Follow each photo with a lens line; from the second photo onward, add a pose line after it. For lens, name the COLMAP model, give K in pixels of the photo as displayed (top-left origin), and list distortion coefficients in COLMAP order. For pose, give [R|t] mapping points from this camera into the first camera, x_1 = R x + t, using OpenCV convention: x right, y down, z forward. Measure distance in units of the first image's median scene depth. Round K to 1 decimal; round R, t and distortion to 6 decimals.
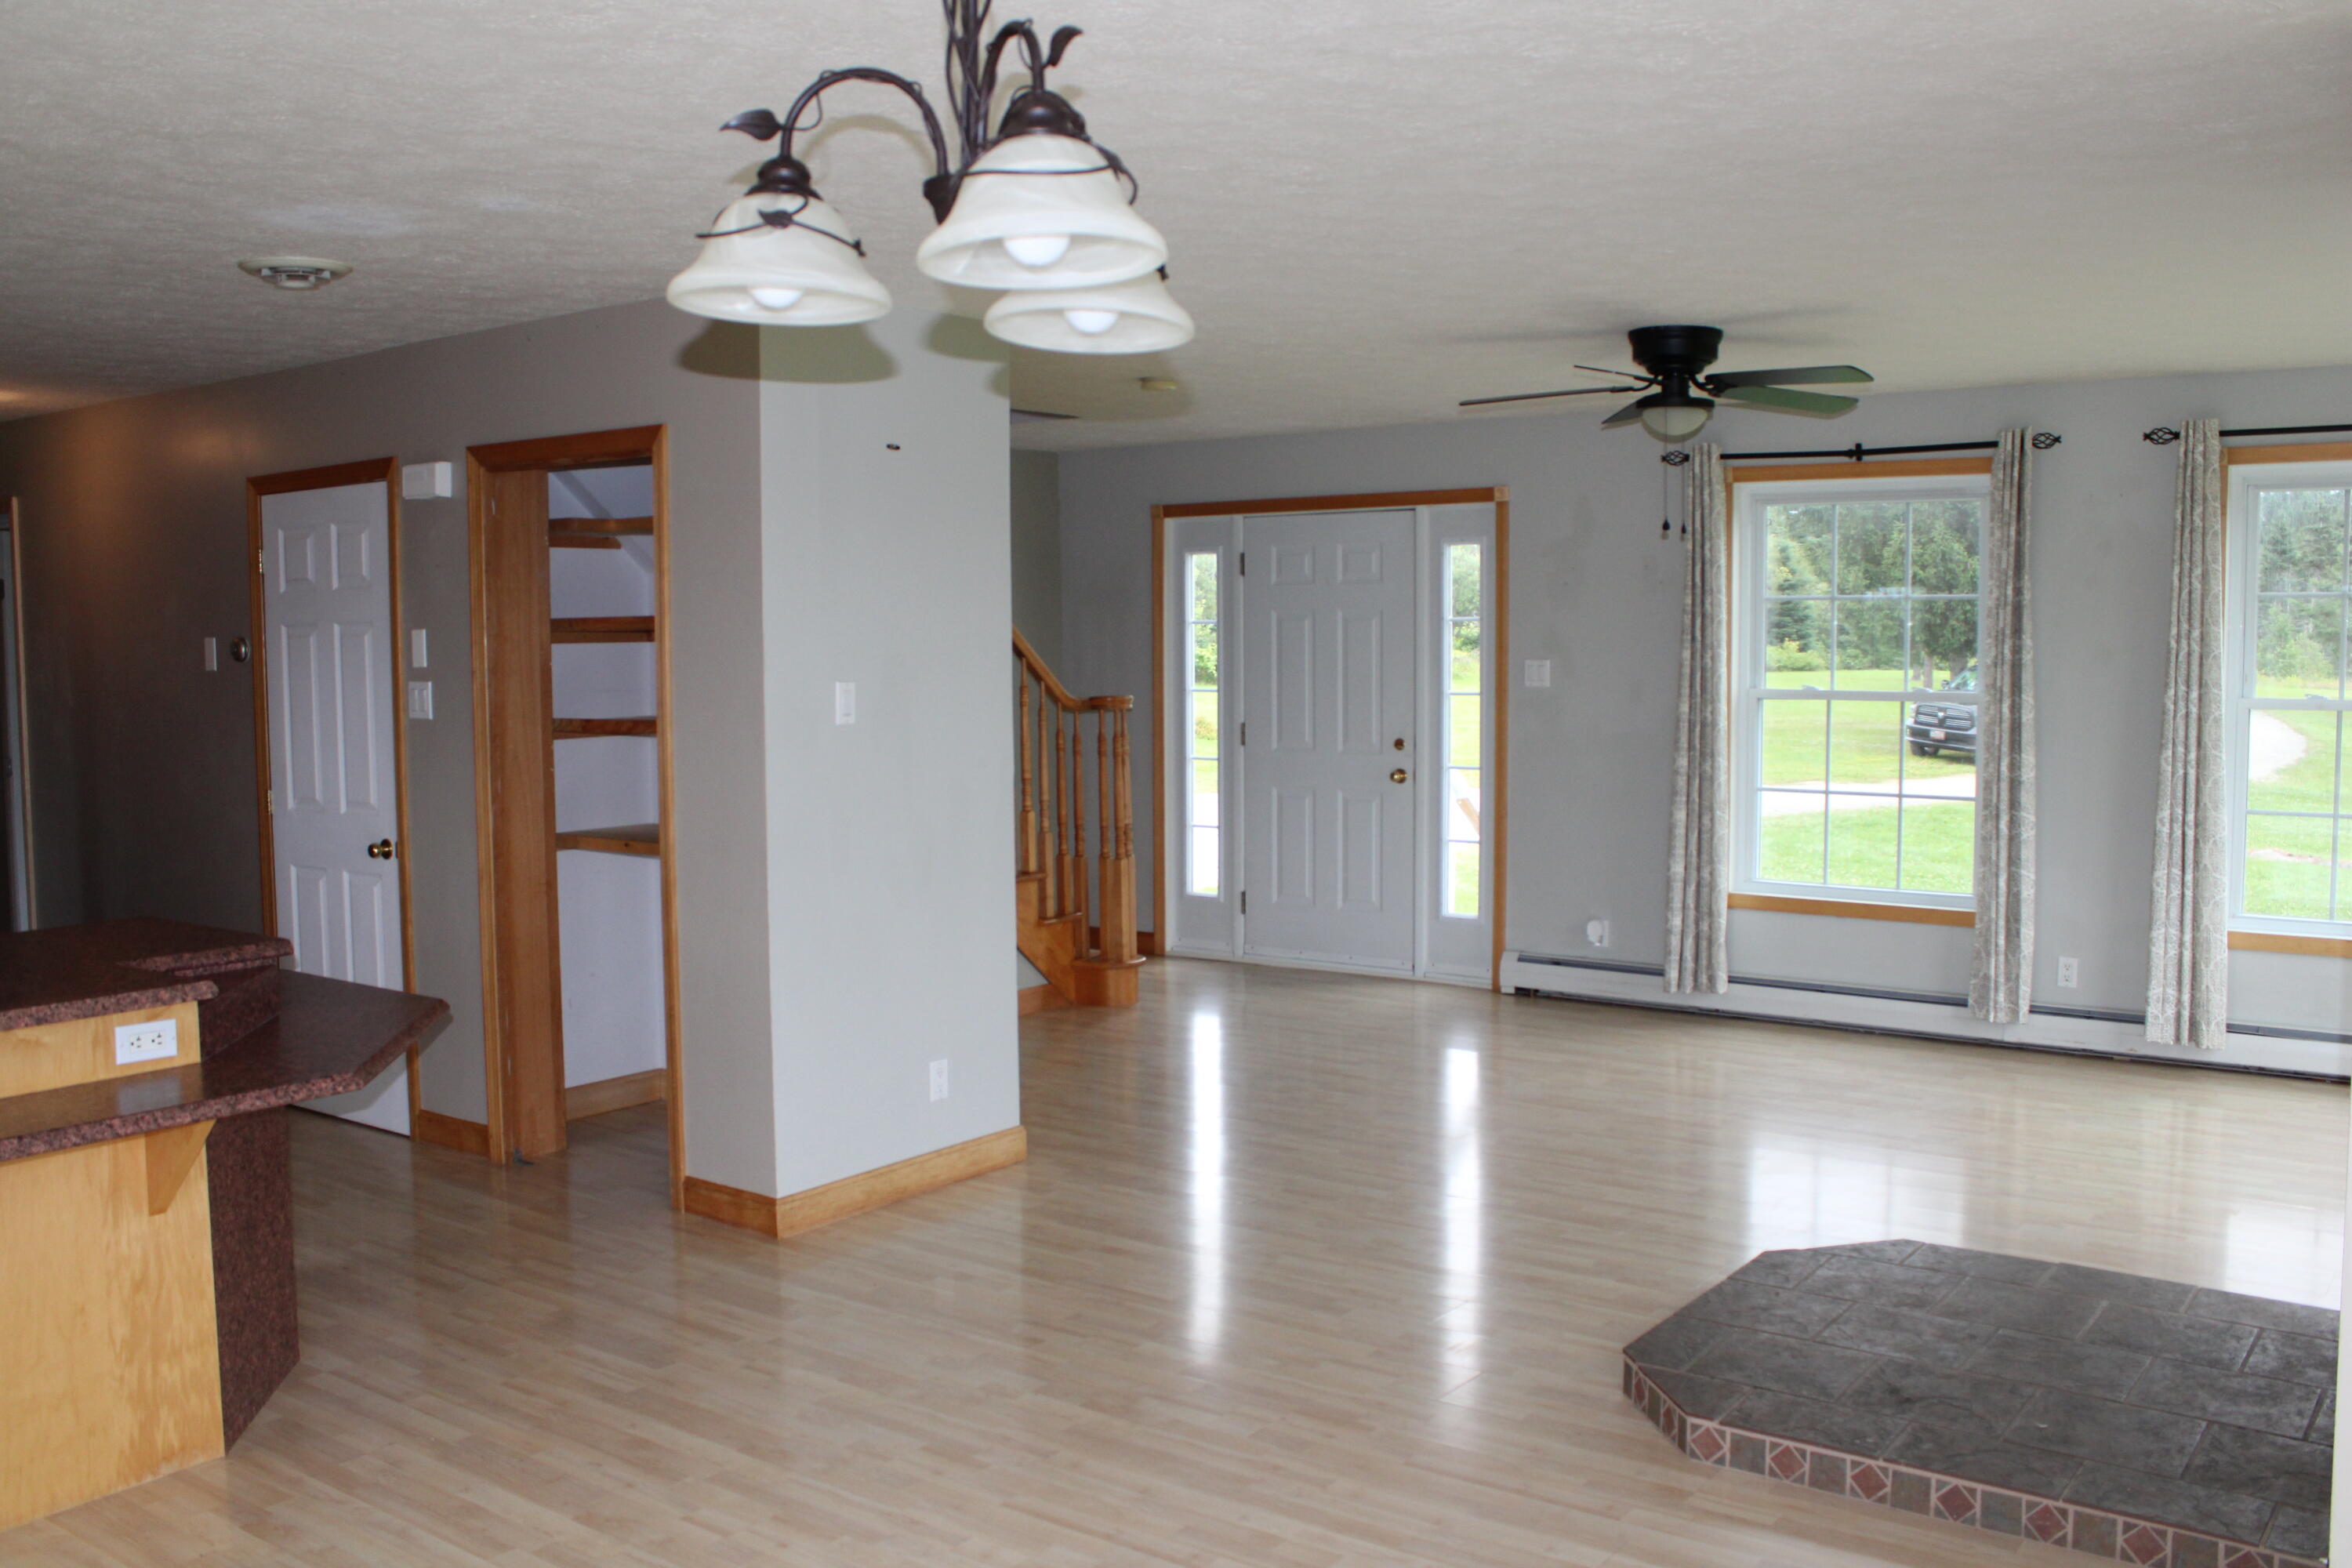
lens RADIAL K [[2022.4, 0, 1177.6], [0, 2022.4, 785.2], [0, 0, 1]] dist [-0.156700, 0.147409]
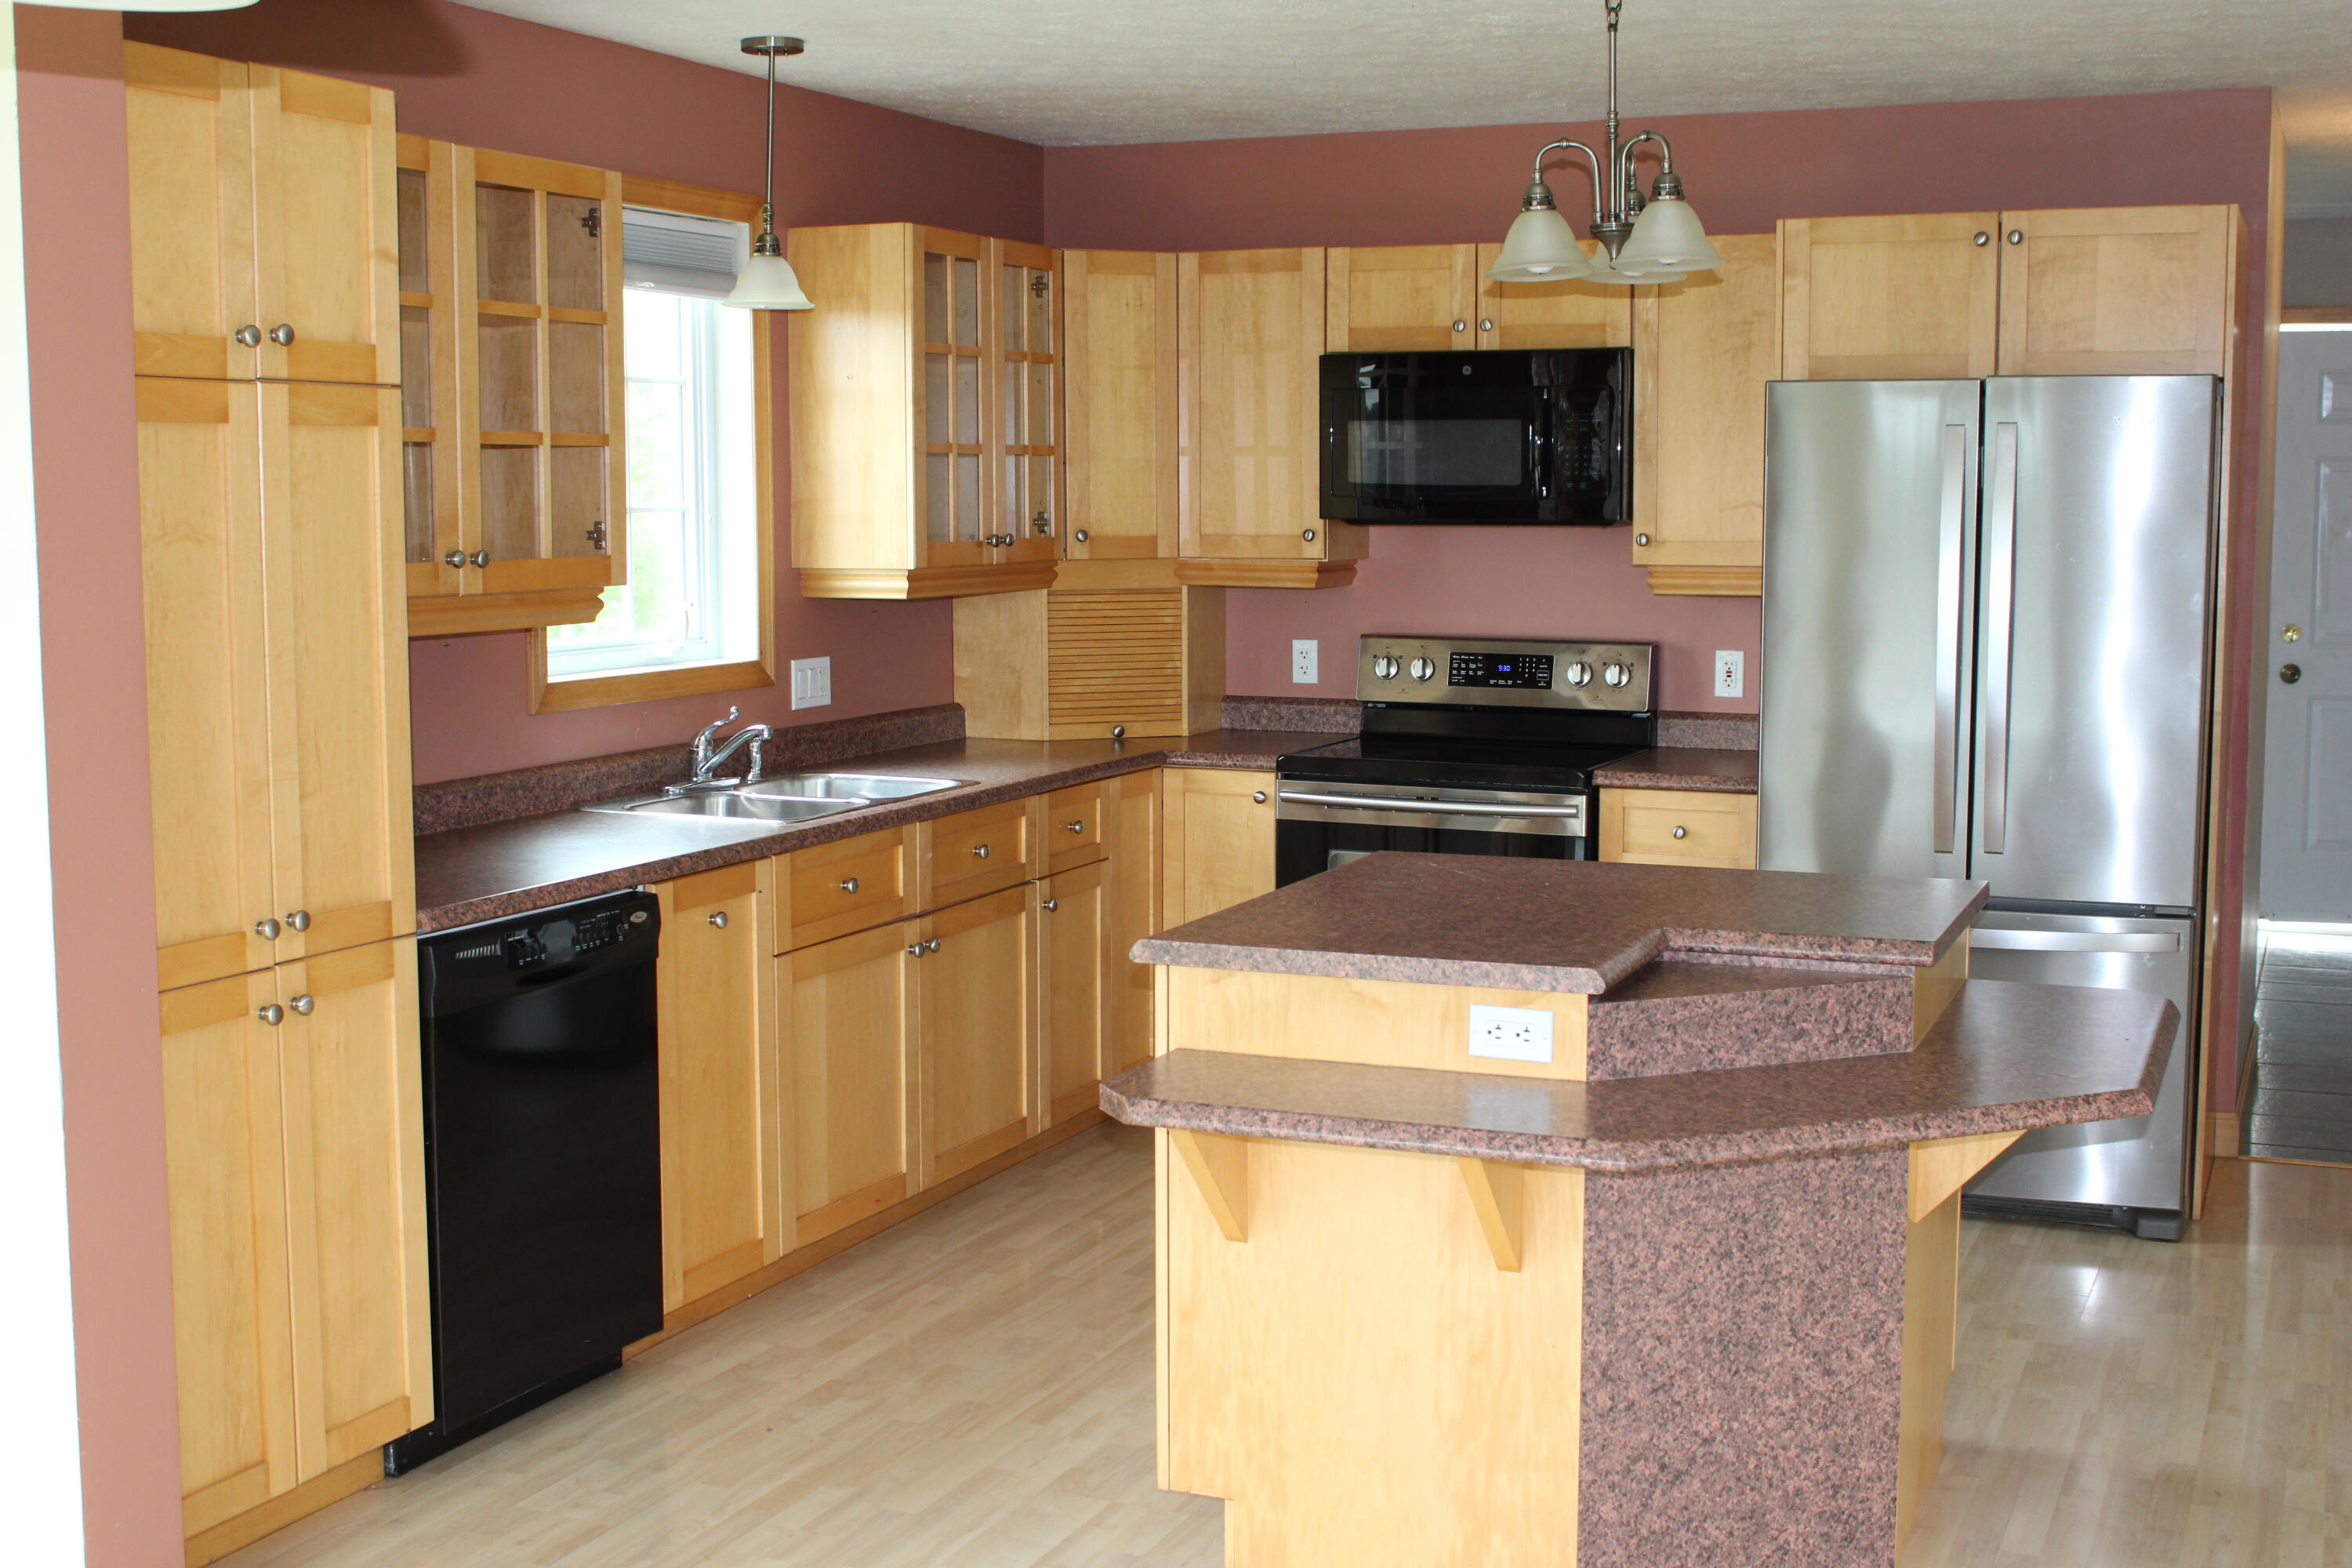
lens RADIAL K [[2736.5, 0, 1177.4], [0, 2736.5, 771.3], [0, 0, 1]] dist [-0.059586, 0.000000]
pose [[0.224937, 0.111011, -0.968029, 0.229481], [-0.071320, 0.992700, 0.097268, -0.030698], [0.971760, 0.047160, 0.231212, 0.352077]]
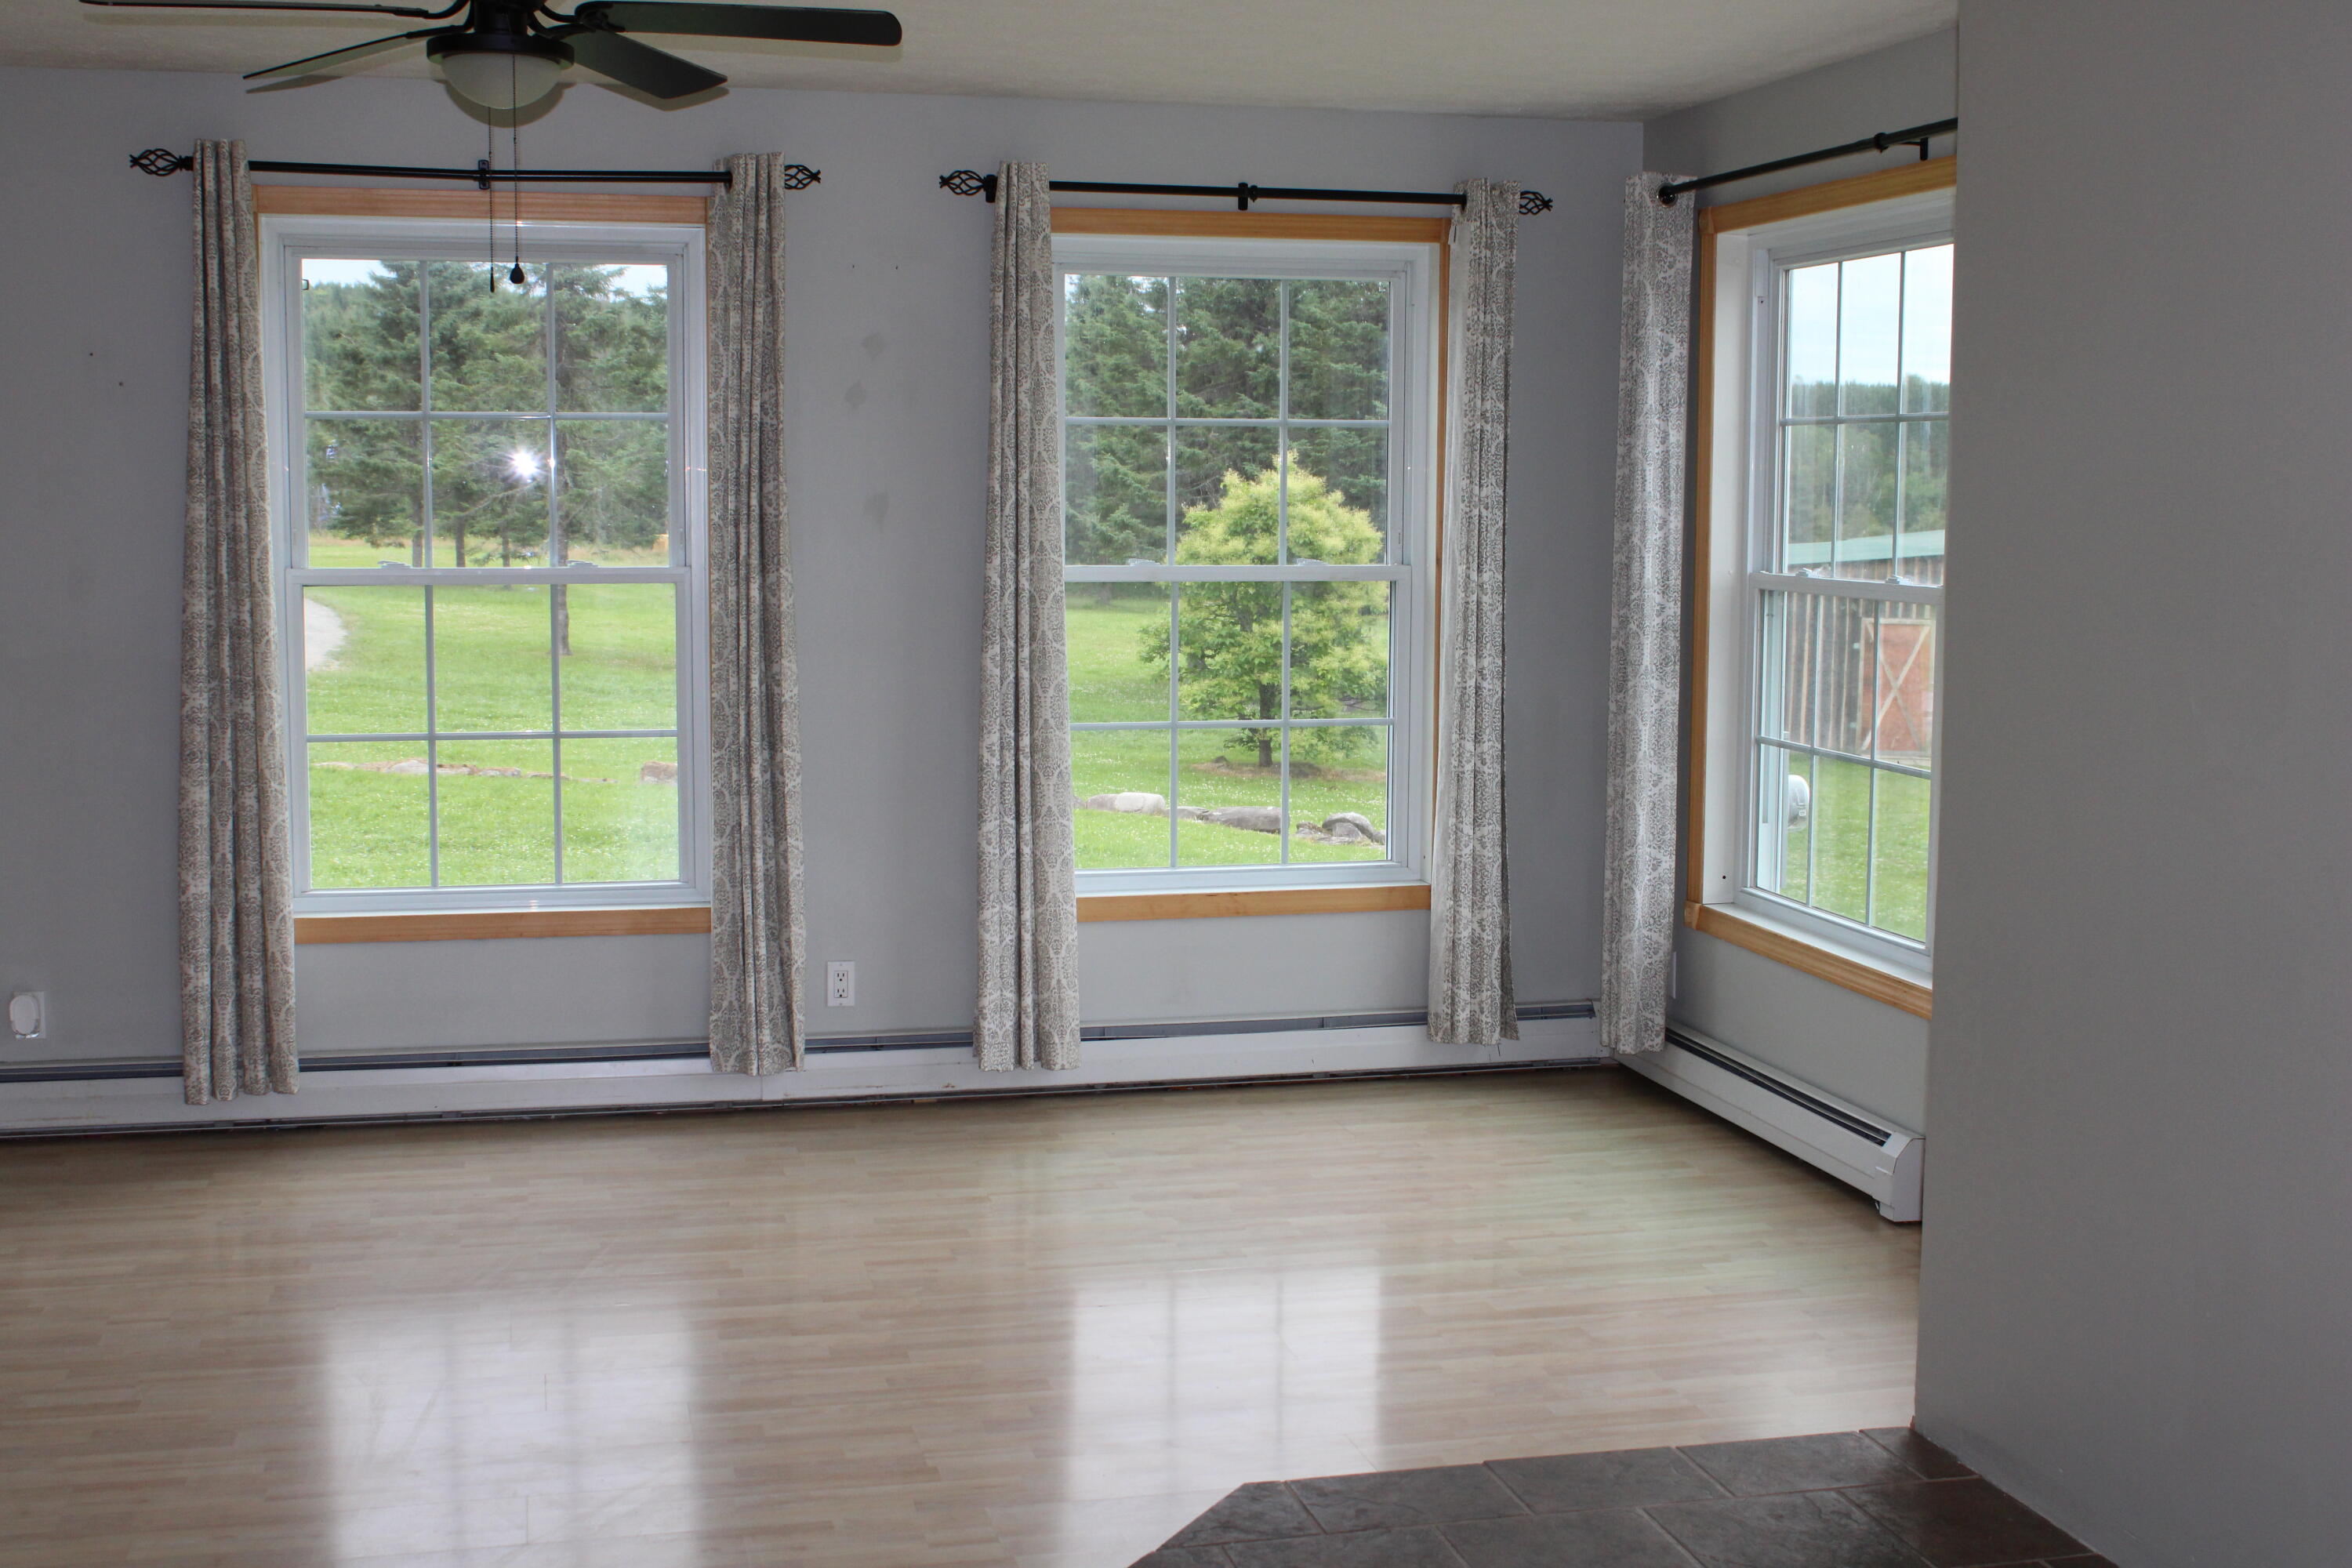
lens RADIAL K [[2736.5, 0, 1164.9], [0, 2736.5, 773.3], [0, 0, 1]] dist [-0.059586, 0.000000]
pose [[0.647004, -0.074986, 0.758791, -0.193489], [0.050097, 0.997183, 0.055828, -0.024798], [-0.760839, 0.001893, 0.648937, 0.351503]]
